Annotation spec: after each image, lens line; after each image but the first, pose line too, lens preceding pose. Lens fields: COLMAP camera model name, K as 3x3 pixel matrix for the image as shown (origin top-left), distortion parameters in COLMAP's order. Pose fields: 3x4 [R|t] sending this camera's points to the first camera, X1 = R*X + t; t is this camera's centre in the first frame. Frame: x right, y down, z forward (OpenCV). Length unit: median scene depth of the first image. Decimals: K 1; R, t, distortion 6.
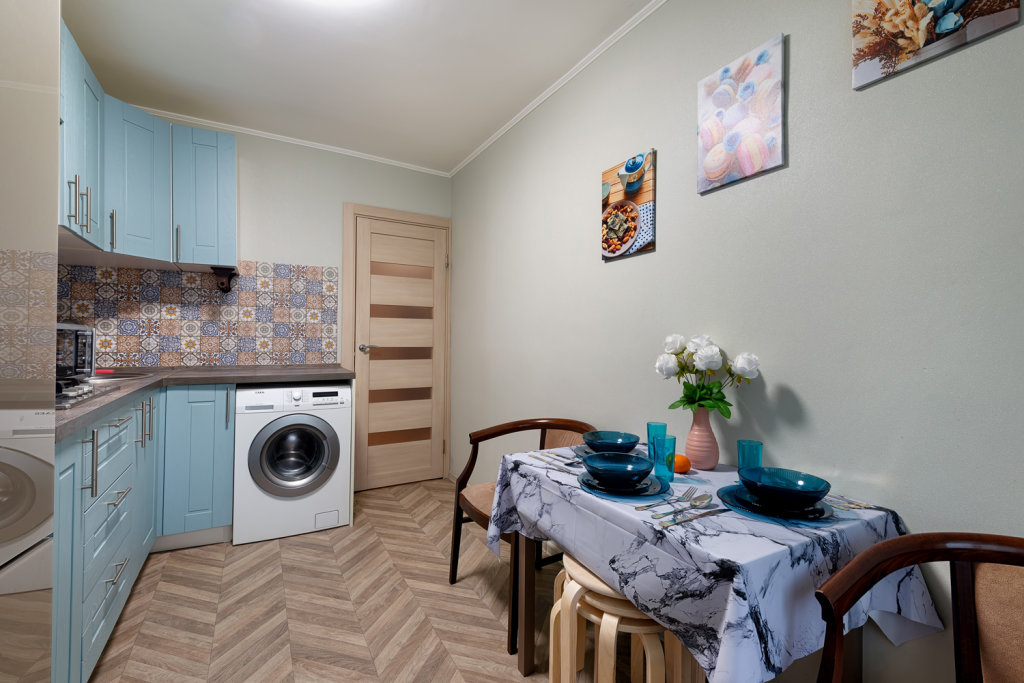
lens RADIAL K [[455.5, 0, 509.4], [0, 455.5, 339.1], [0, 0, 1]] dist [0.012151, -0.000171]
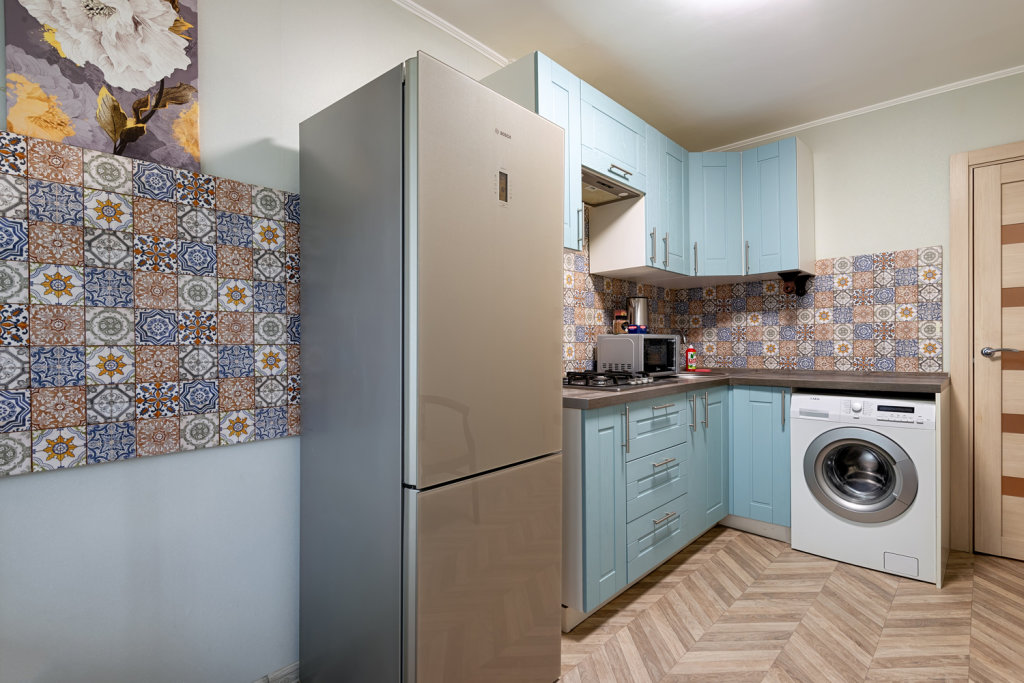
lens RADIAL K [[503.2, 0, 512.2], [0, 503.2, 347.8], [0, 0, 1]] dist [0.002166, 0.000151]
pose [[0.301332, -0.008953, -0.953477, 0.242403], [0.016860, 0.999850, -0.004060, 0.004426], [0.953370, -0.014853, 0.301438, 0.082236]]
